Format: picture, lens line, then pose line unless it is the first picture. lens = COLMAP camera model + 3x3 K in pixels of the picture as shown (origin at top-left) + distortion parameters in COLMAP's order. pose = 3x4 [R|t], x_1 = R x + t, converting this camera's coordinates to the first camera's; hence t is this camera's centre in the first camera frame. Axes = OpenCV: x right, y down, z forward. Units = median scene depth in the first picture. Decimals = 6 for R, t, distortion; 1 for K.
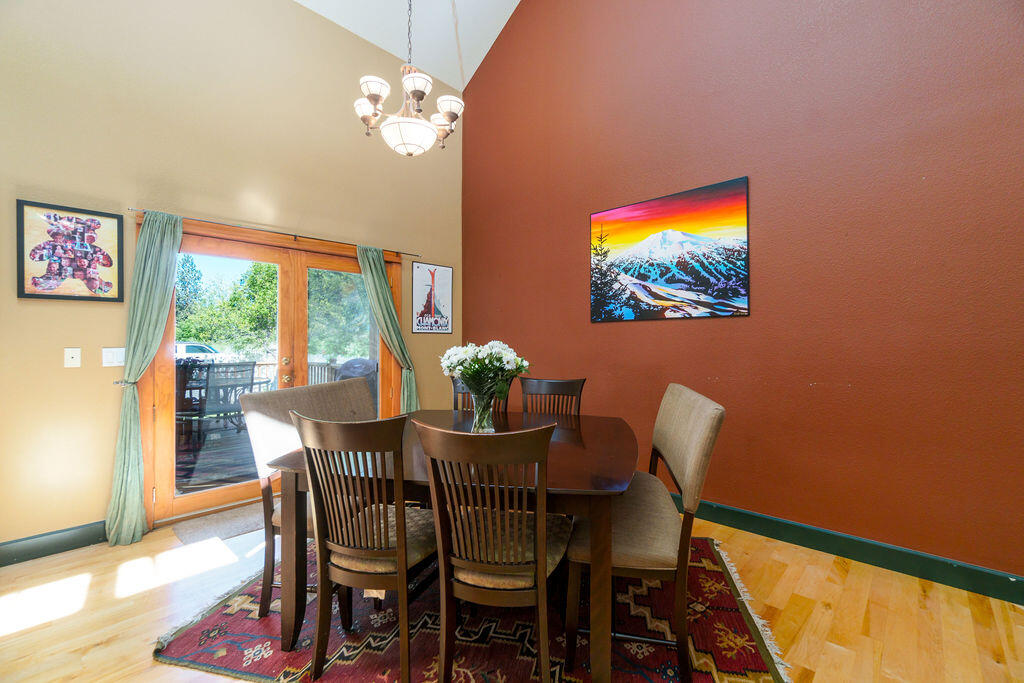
lens RADIAL K [[444.9, 0, 513.0], [0, 444.9, 340.4], [0, 0, 1]] dist [-0.004505, 0.001384]
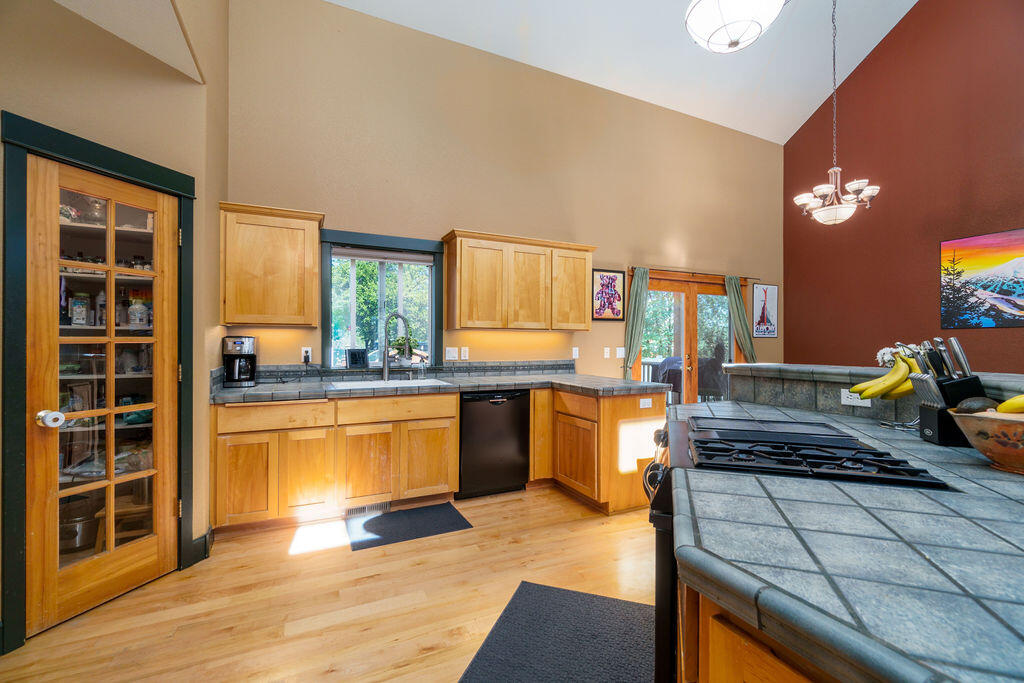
lens RADIAL K [[444.9, 0, 513.2], [0, 444.9, 340.0], [0, 0, 1]] dist [-0.004505, 0.001384]
pose [[0.932450, 0.000699, -0.361299, -0.525787], [-0.001697, 0.999996, -0.002445, -0.005843], [0.361295, 0.002893, 0.932447, -0.622182]]
